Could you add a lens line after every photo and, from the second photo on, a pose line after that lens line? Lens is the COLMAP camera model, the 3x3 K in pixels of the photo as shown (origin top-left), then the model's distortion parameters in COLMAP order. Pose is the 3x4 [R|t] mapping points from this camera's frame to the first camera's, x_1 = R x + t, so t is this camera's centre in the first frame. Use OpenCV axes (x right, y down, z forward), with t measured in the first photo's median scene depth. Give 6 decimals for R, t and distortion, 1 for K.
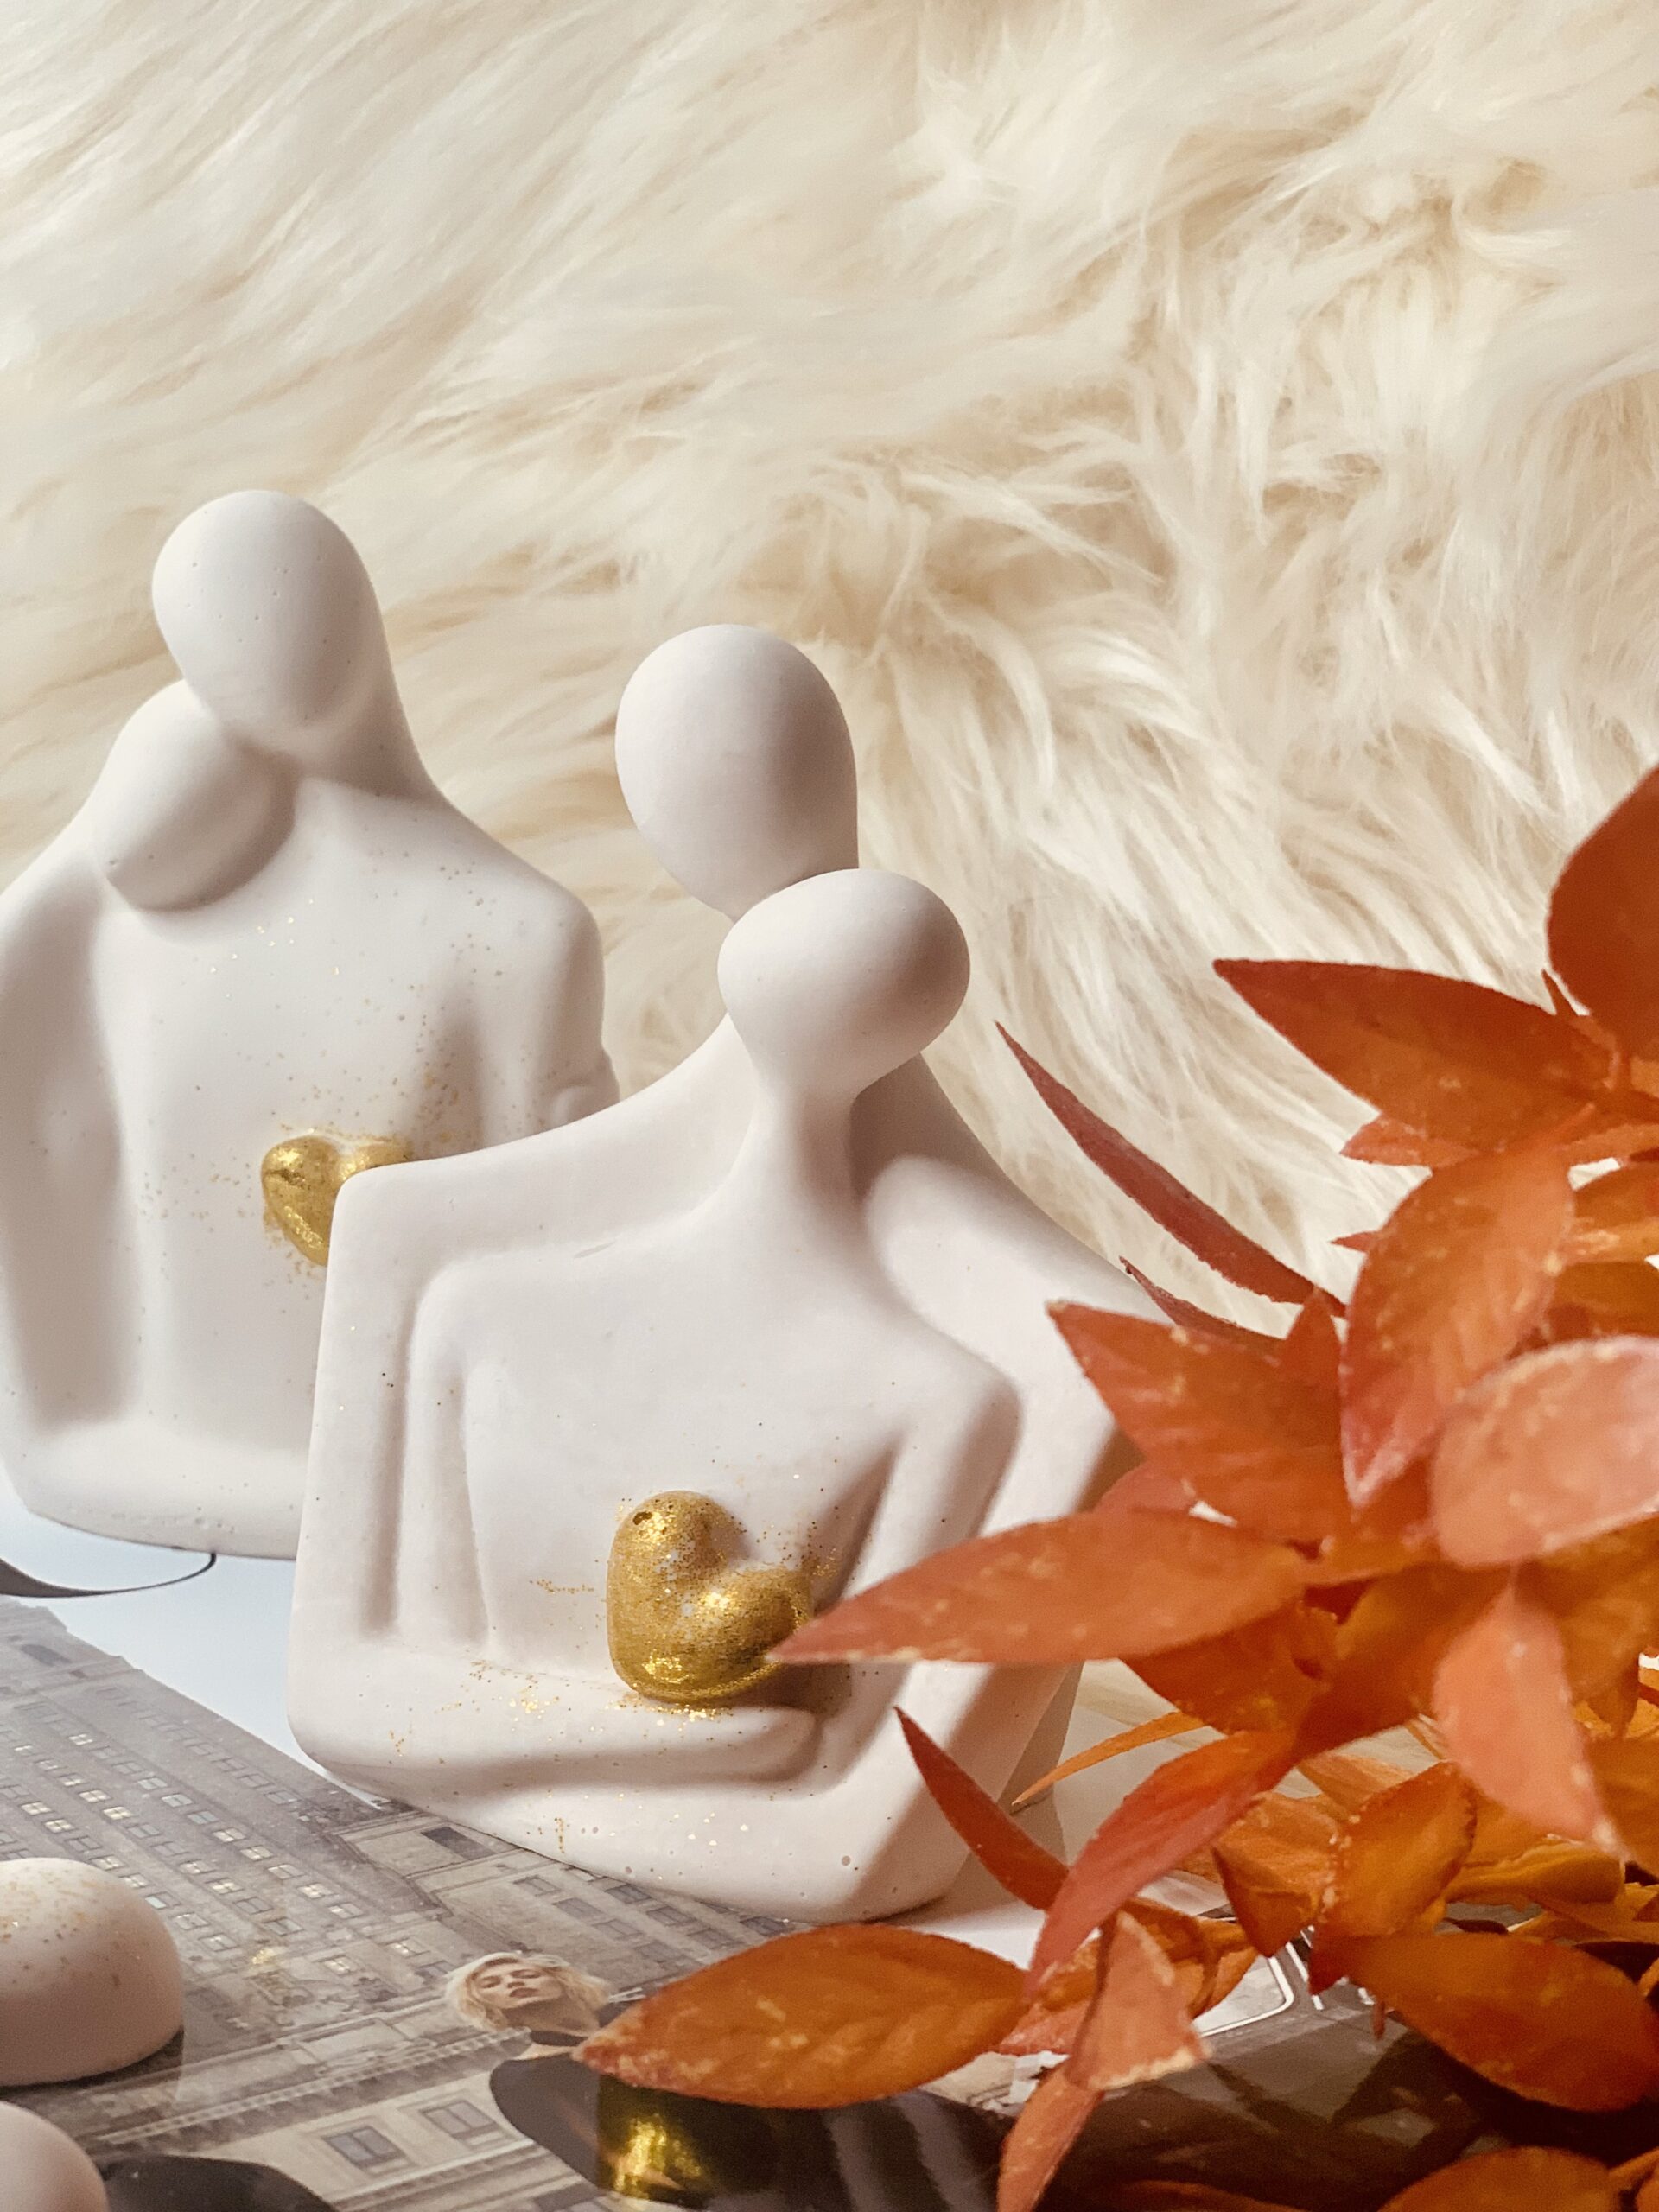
lens RADIAL K [[3490.8, 0, 838.5], [0, 3490.8, 1104.4], [0, 0, 1]] dist [-0.013904, 0.017383]
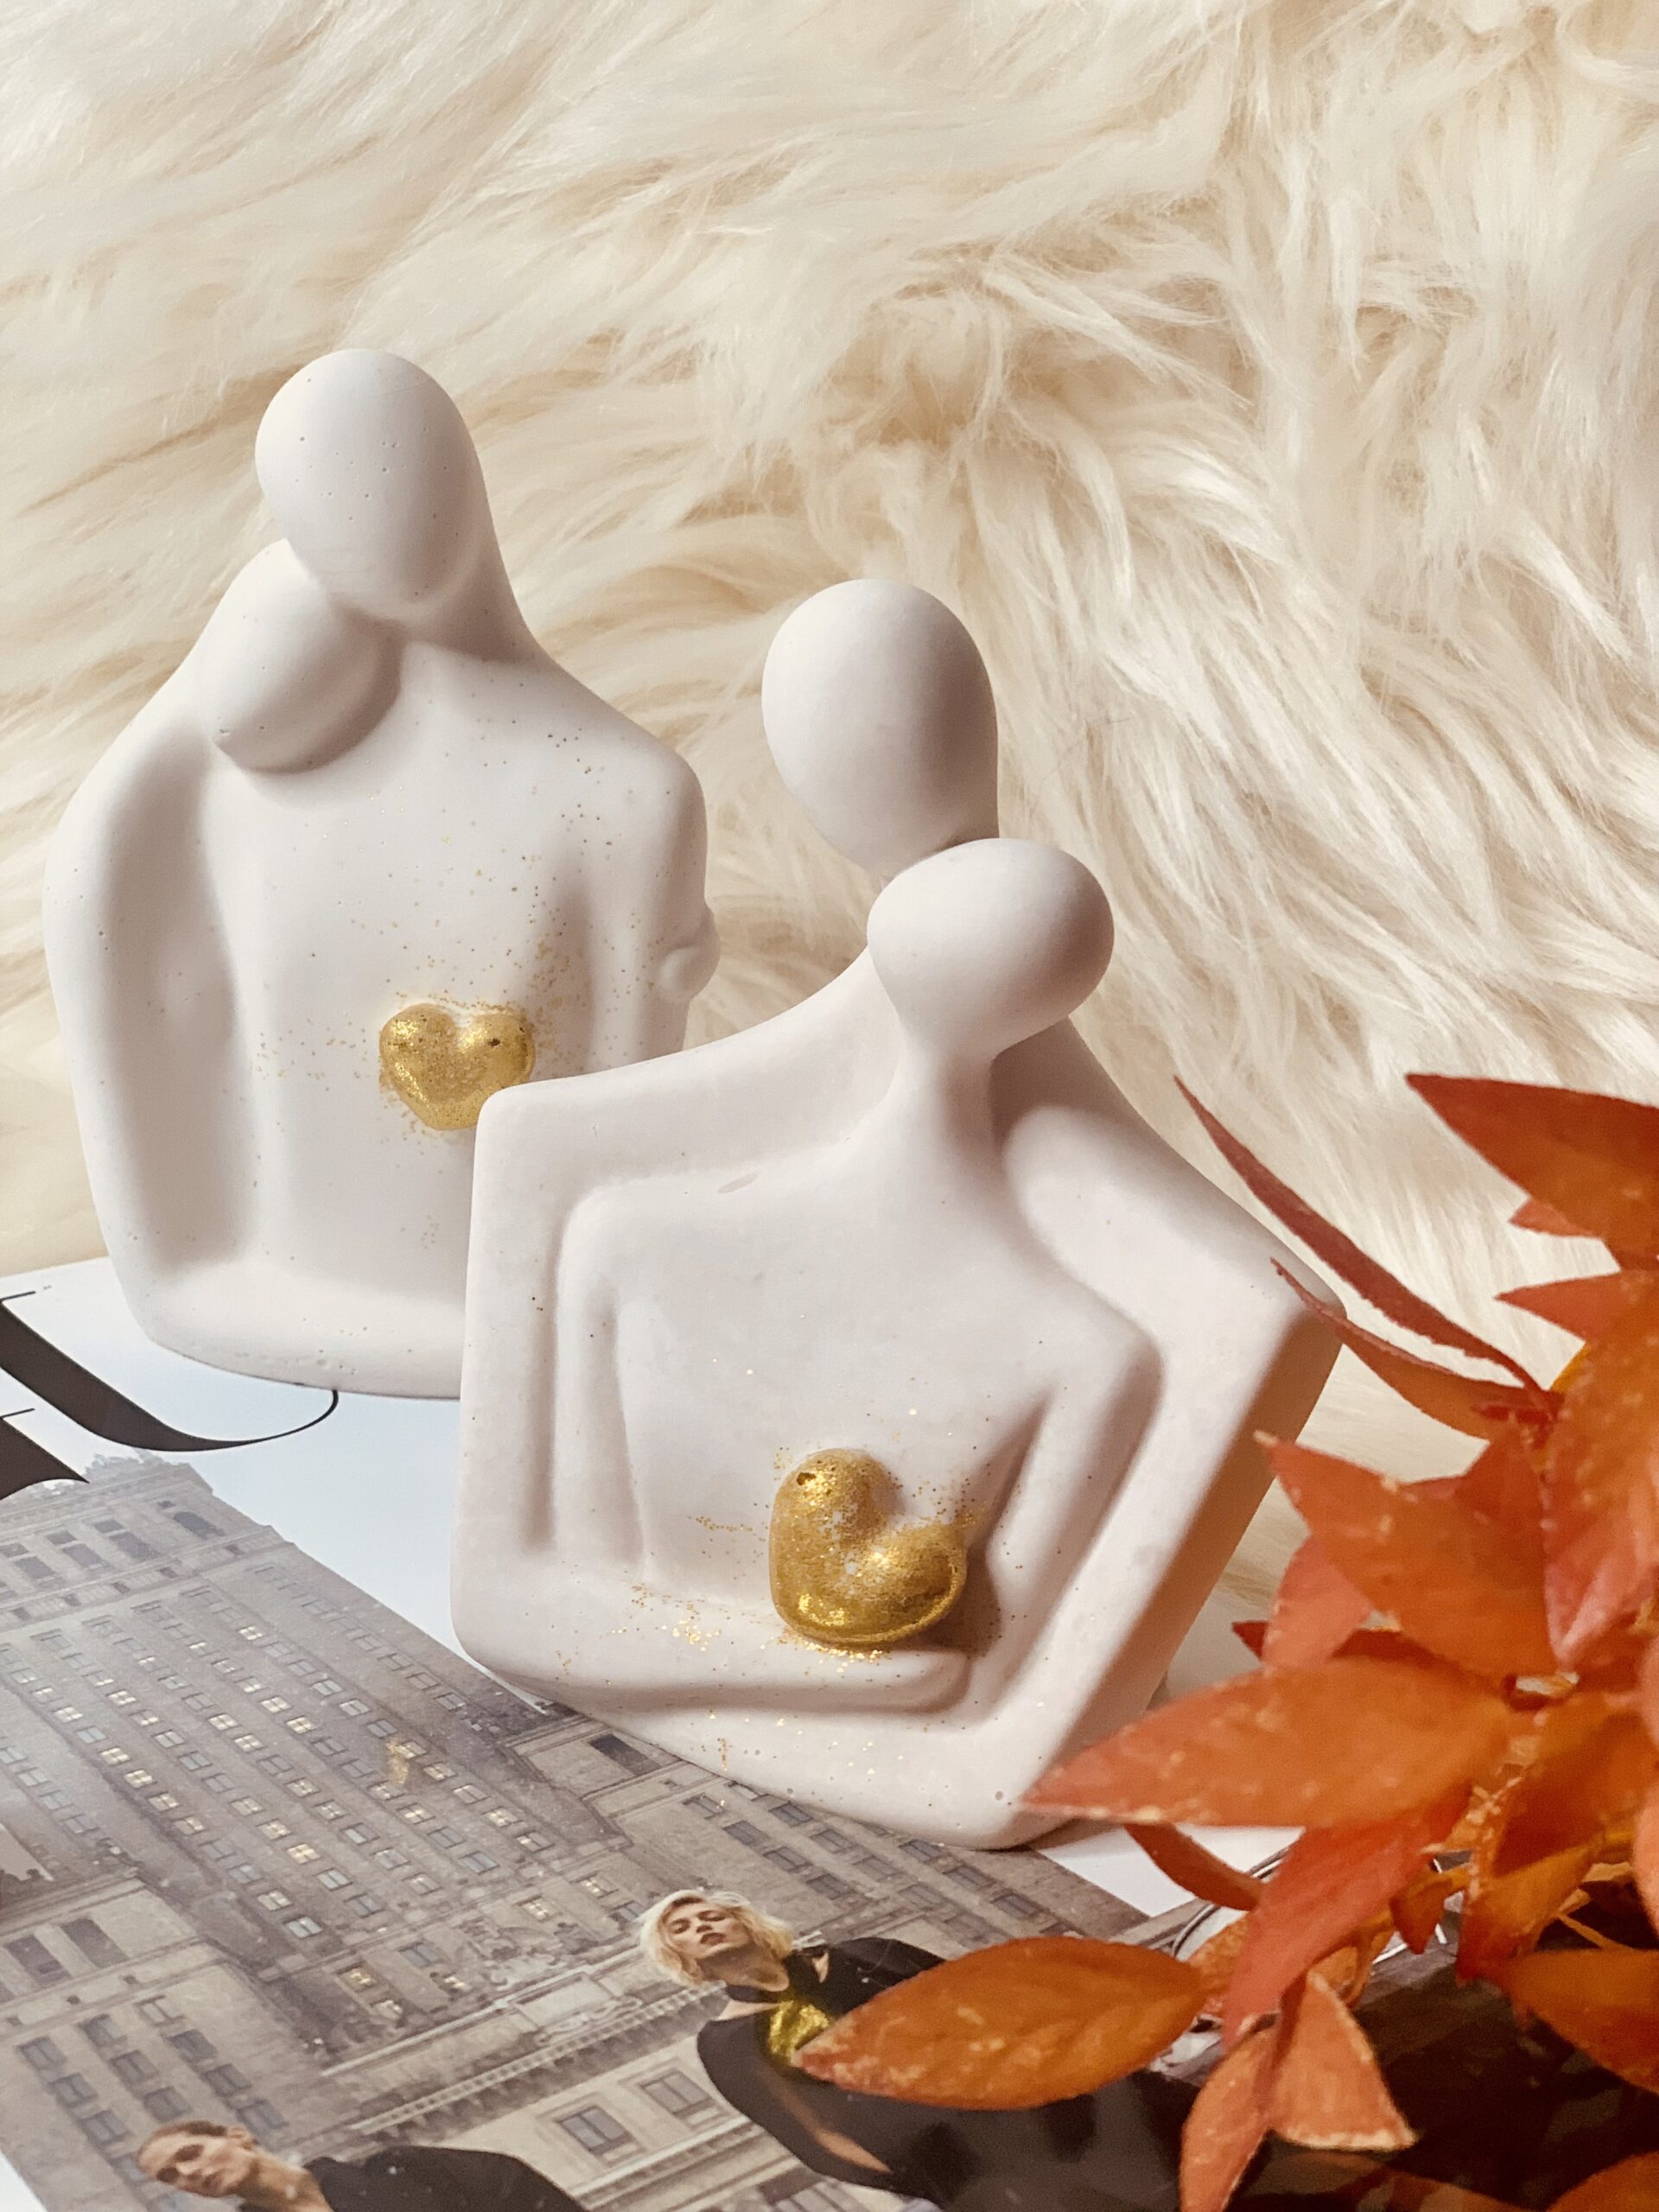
lens RADIAL K [[3448.3, 0, 824.5], [0, 3448.3, 1155.2], [0, 0, 1]] dist [0.103710, -0.682907]
pose [[0.999654, -0.003269, 0.026103, -0.073856], [-0.001638, 0.982587, 0.185798, -0.164189], [-0.026256, -0.185776, 0.982241, -0.009579]]
